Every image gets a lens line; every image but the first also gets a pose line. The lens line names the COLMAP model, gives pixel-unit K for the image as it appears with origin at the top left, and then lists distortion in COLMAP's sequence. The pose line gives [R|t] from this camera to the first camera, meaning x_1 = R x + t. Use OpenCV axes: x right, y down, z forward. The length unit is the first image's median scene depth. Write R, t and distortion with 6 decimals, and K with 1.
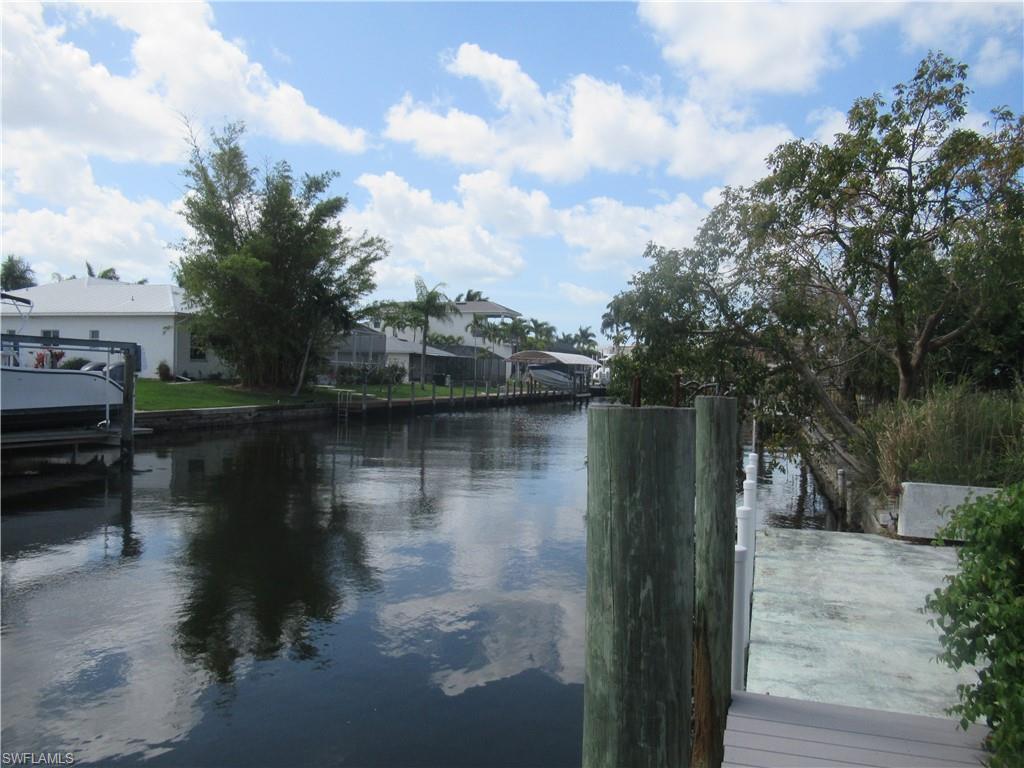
lens RADIAL K [[755.4, 0, 505.4], [0, 755.4, 383.0], [0, 0, 1]] dist [-0.018604, 0.006723]
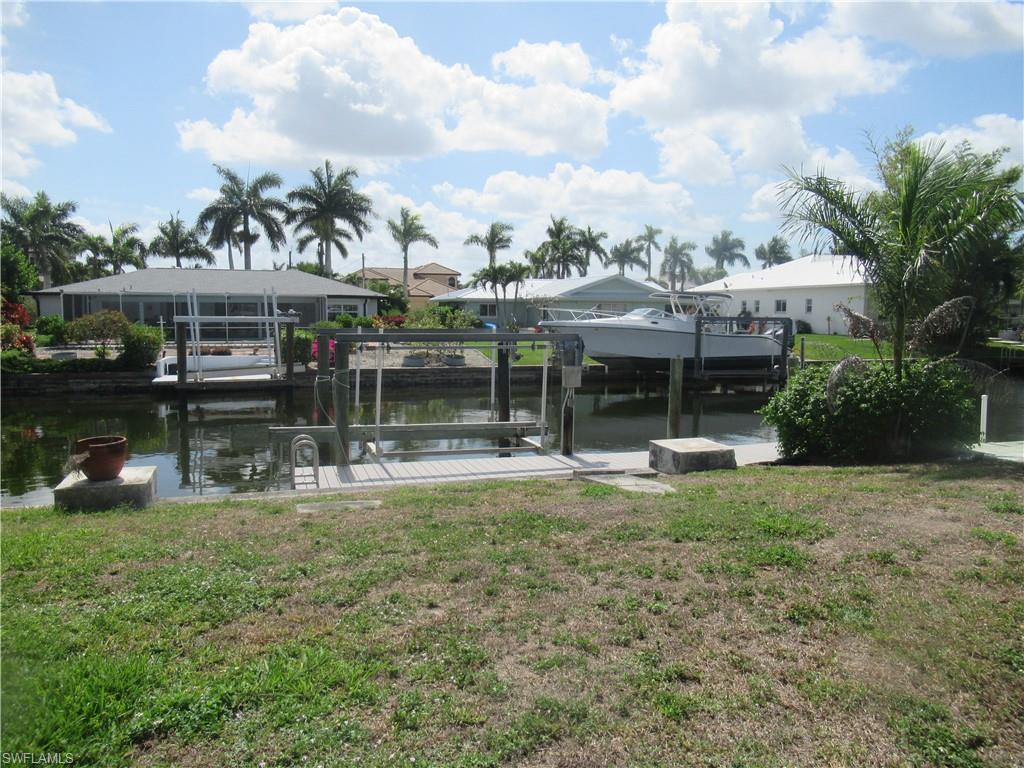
lens RADIAL K [[755.4, 0, 510.7], [0, 755.4, 380.3], [0, 0, 1]] dist [-0.018604, 0.006723]
pose [[0.594701, 0.054163, -0.802121, 0.239955], [-0.003208, 0.997880, 0.065003, -0.011276], [0.803941, -0.036084, 0.593614, -0.239349]]
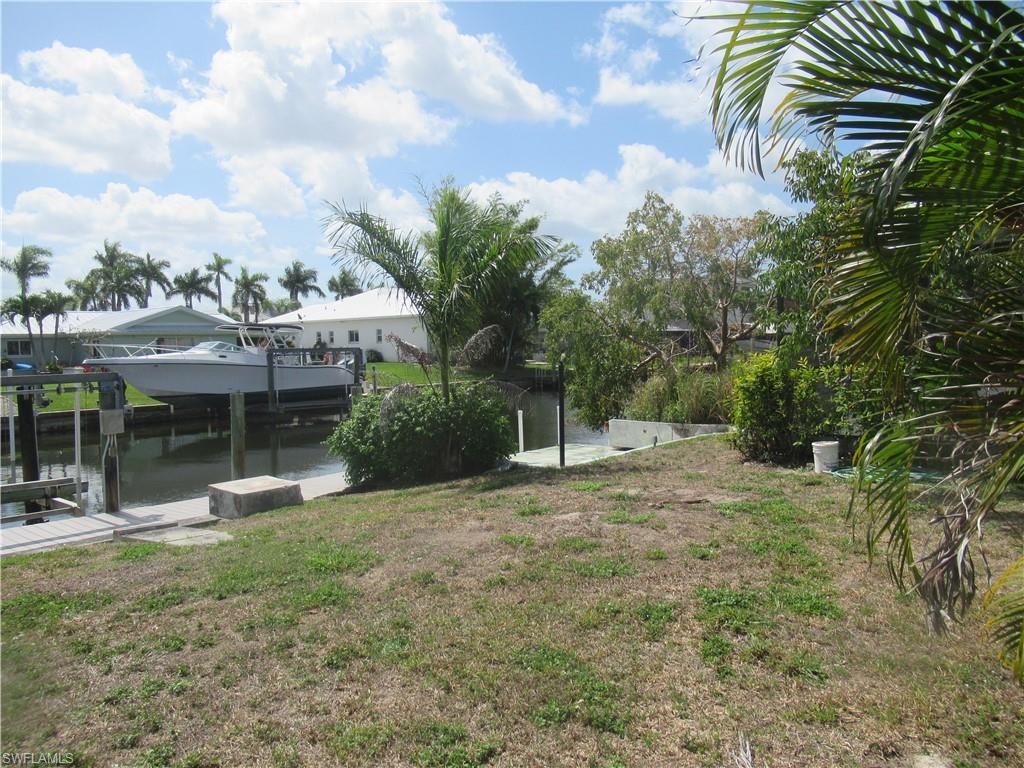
lens RADIAL K [[755.4, 0, 513.3], [0, 755.4, 374.3], [0, 0, 1]] dist [-0.018604, 0.006723]
pose [[0.923967, -0.021247, -0.381882, 0.243536], [0.032993, 0.999162, 0.024235, -0.011688], [0.381047, -0.034991, 0.923893, -0.223903]]
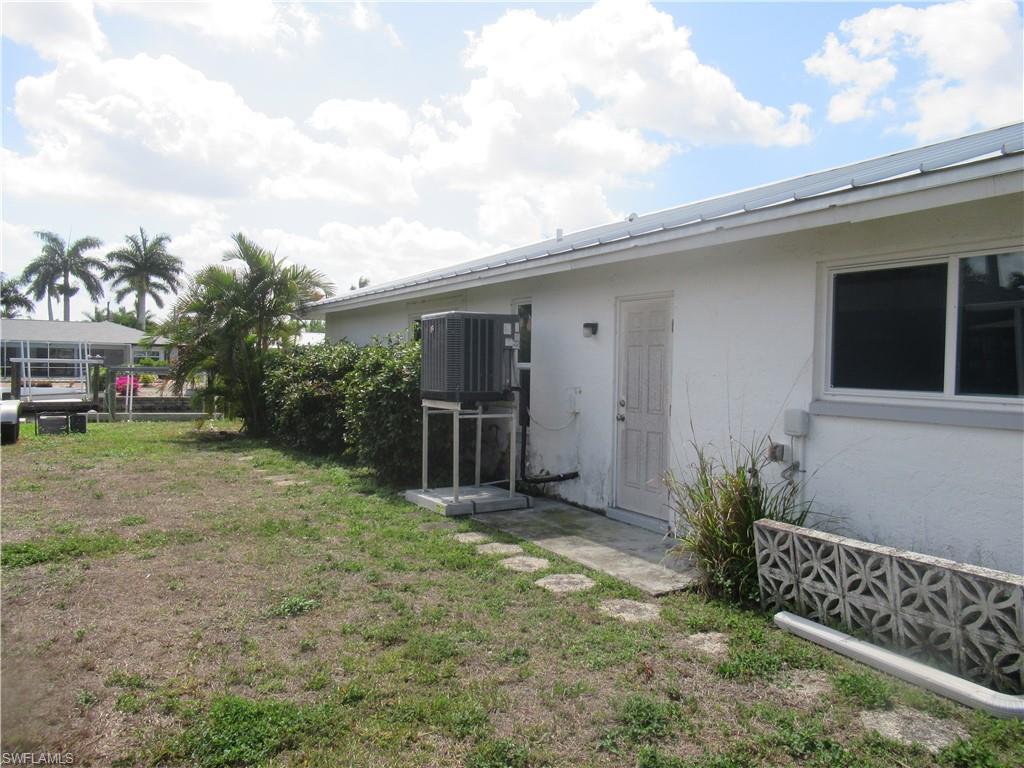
lens RADIAL K [[755.4, 0, 511.8], [0, 755.4, 374.9], [0, 0, 1]] dist [-0.018604, 0.006723]
pose [[0.742808, 0.001409, -0.669503, 0.681181], [-0.003339, 0.999993, -0.001599, -0.002971], [0.669497, 0.003423, 0.742807, -0.375391]]
